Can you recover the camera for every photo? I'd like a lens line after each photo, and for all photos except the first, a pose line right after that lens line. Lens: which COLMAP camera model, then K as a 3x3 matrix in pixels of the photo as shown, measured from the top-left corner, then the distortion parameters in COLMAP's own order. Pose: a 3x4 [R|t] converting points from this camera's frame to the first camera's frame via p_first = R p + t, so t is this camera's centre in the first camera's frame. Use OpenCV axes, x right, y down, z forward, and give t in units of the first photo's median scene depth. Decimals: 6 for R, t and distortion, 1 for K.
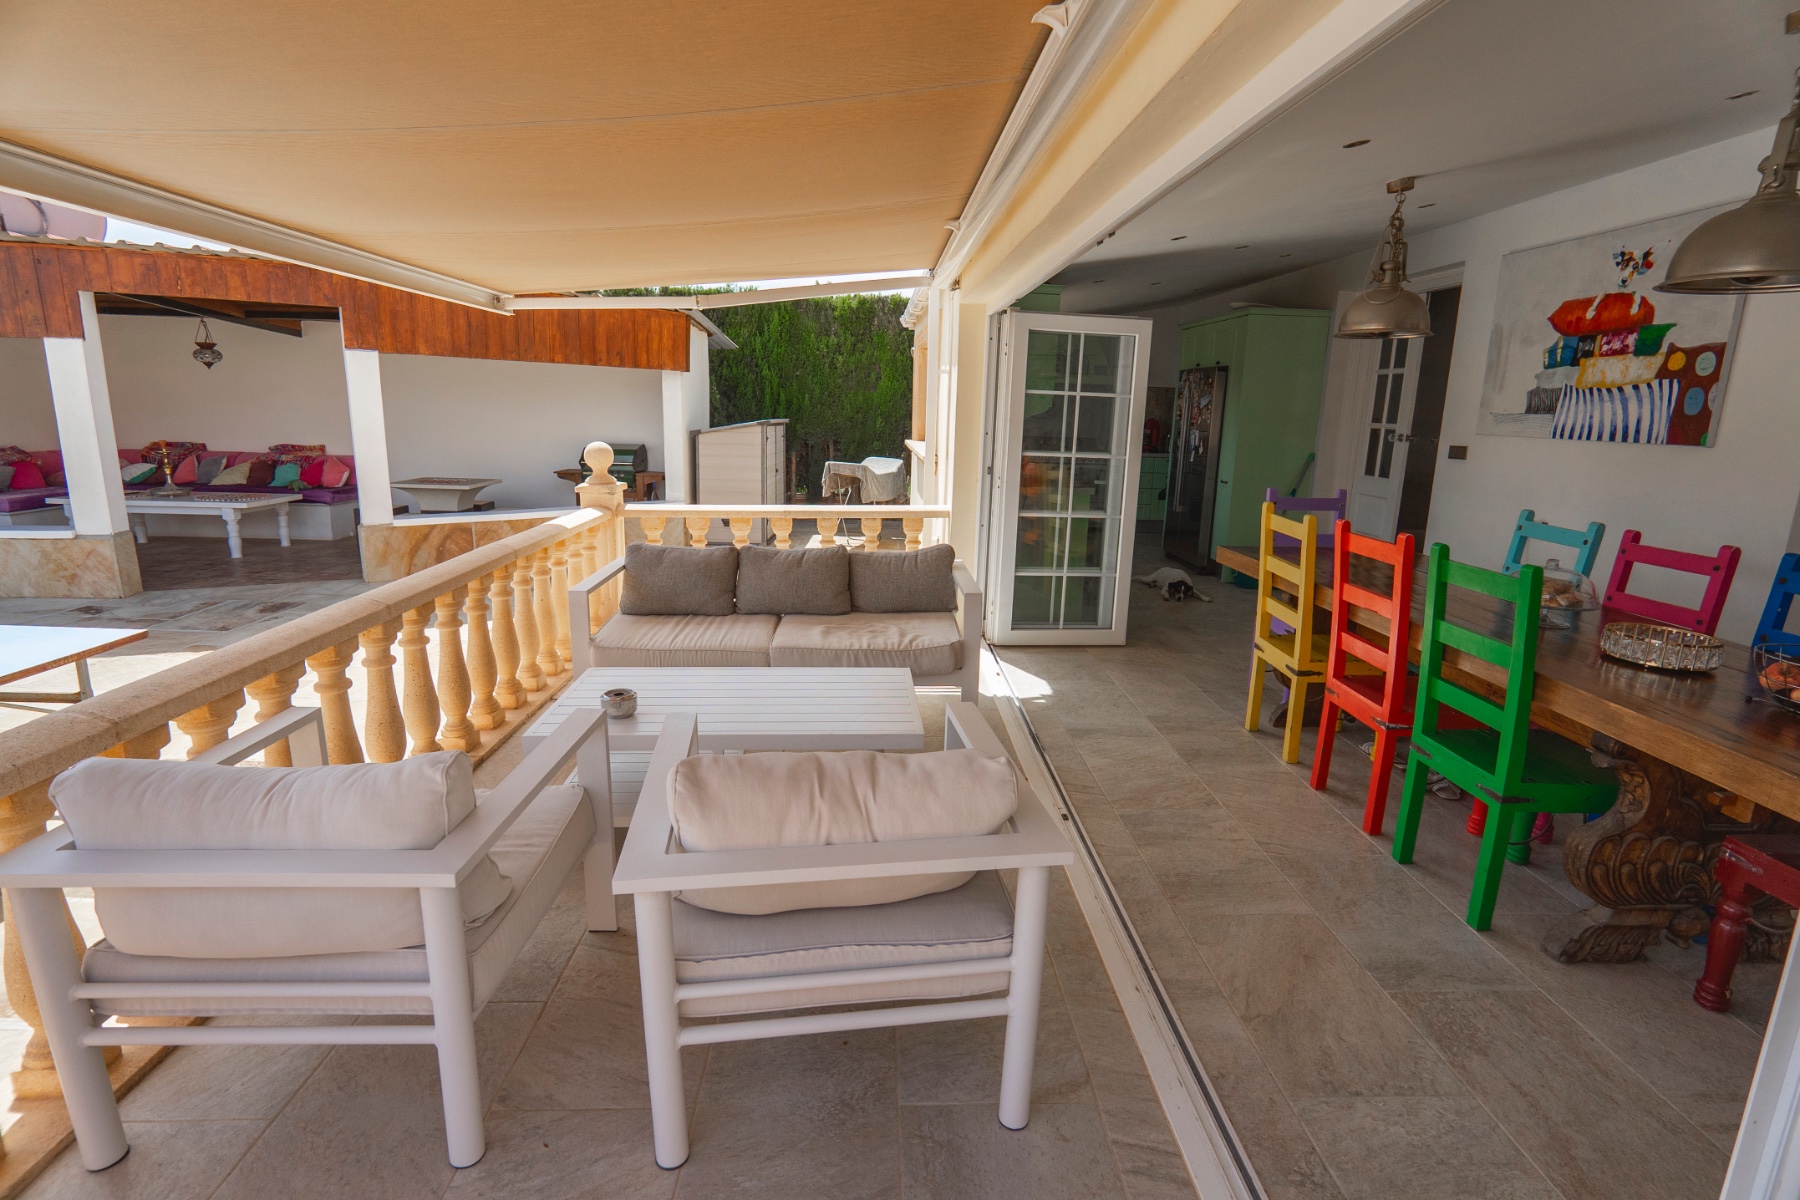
lens RADIAL K [[864.6, 0, 908.5], [0, 864.6, 592.3], [0, 0, 1]] dist [-0.018571, 0.006784]
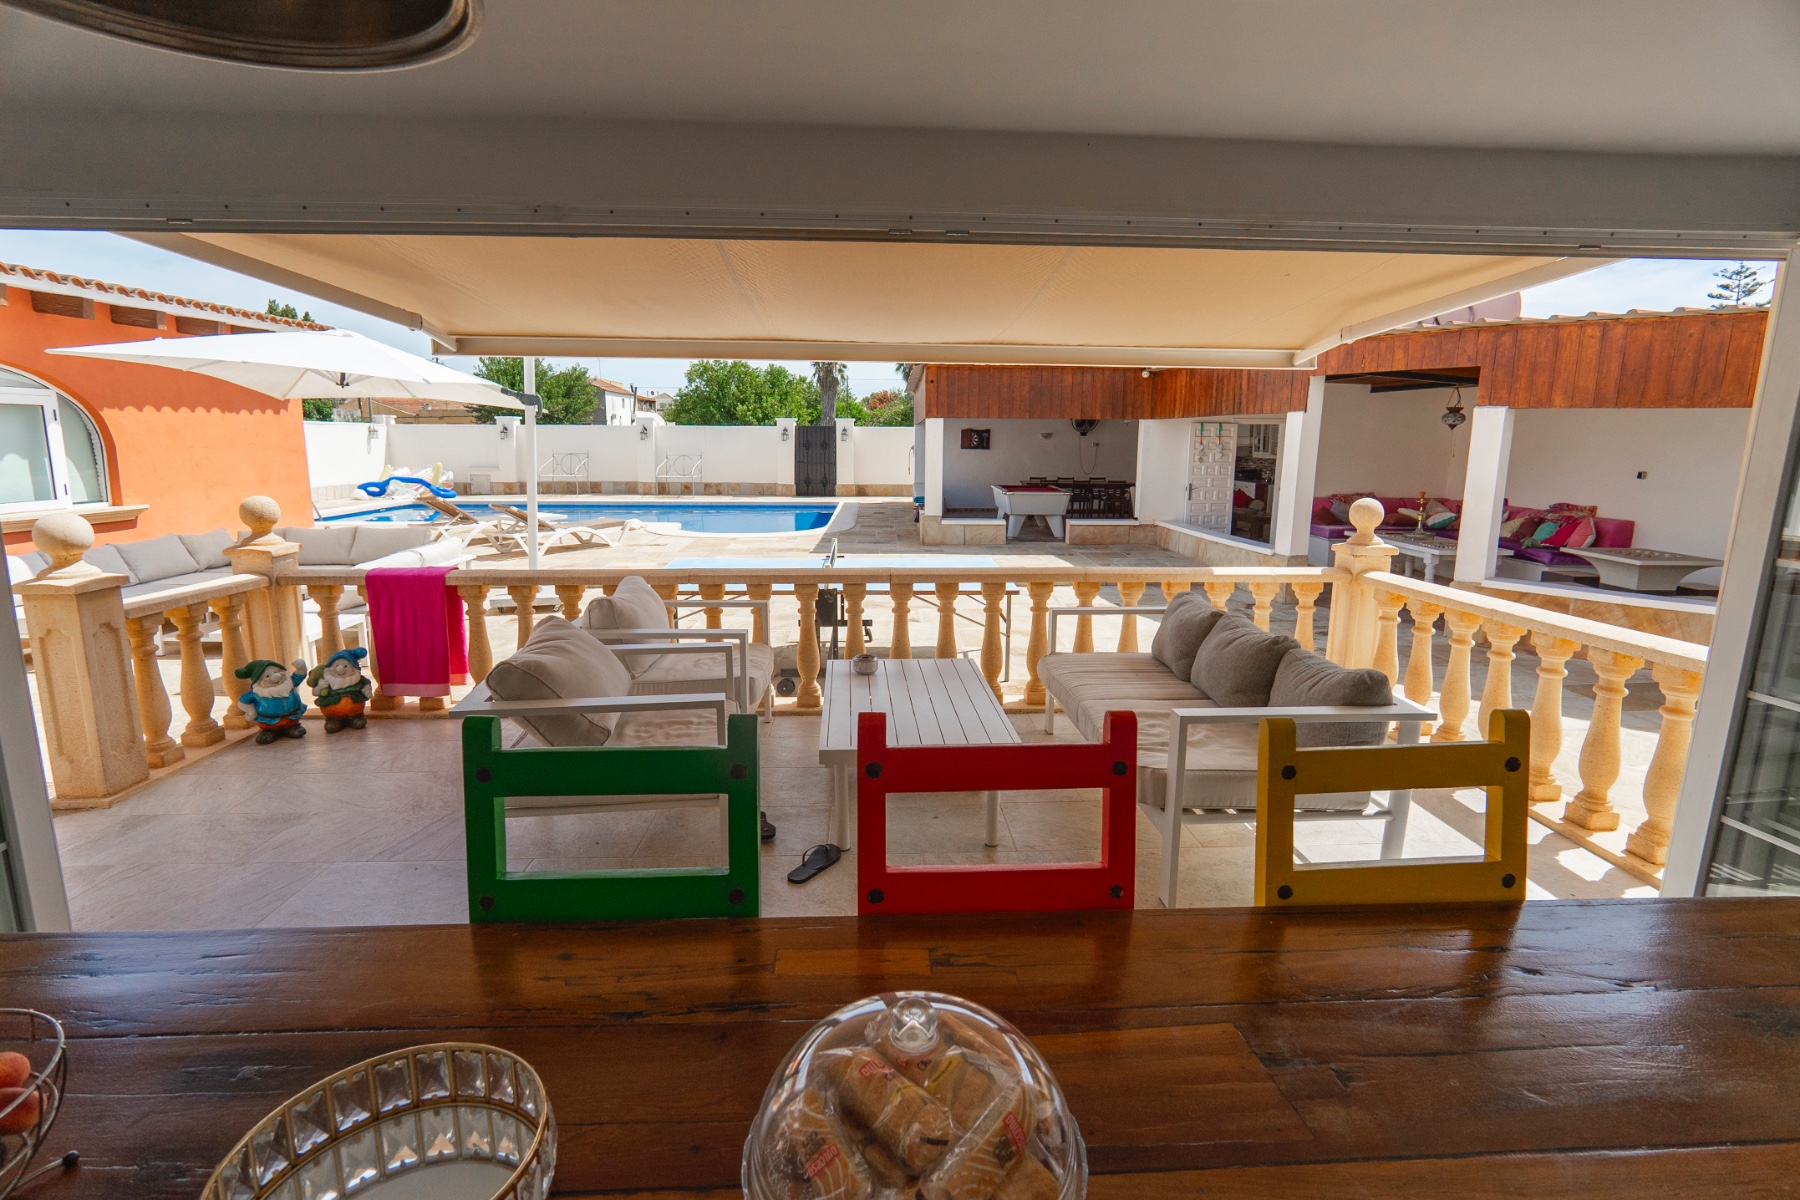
lens RADIAL K [[864.6, 0, 909.6], [0, 864.6, 600.1], [0, 0, 1]] dist [-0.018571, 0.006784]
pose [[-0.009213, 0.158813, -0.987266, 0.373635], [-0.225929, 0.961447, 0.156768, -0.066644], [0.974100, 0.224496, 0.027022, 0.349681]]
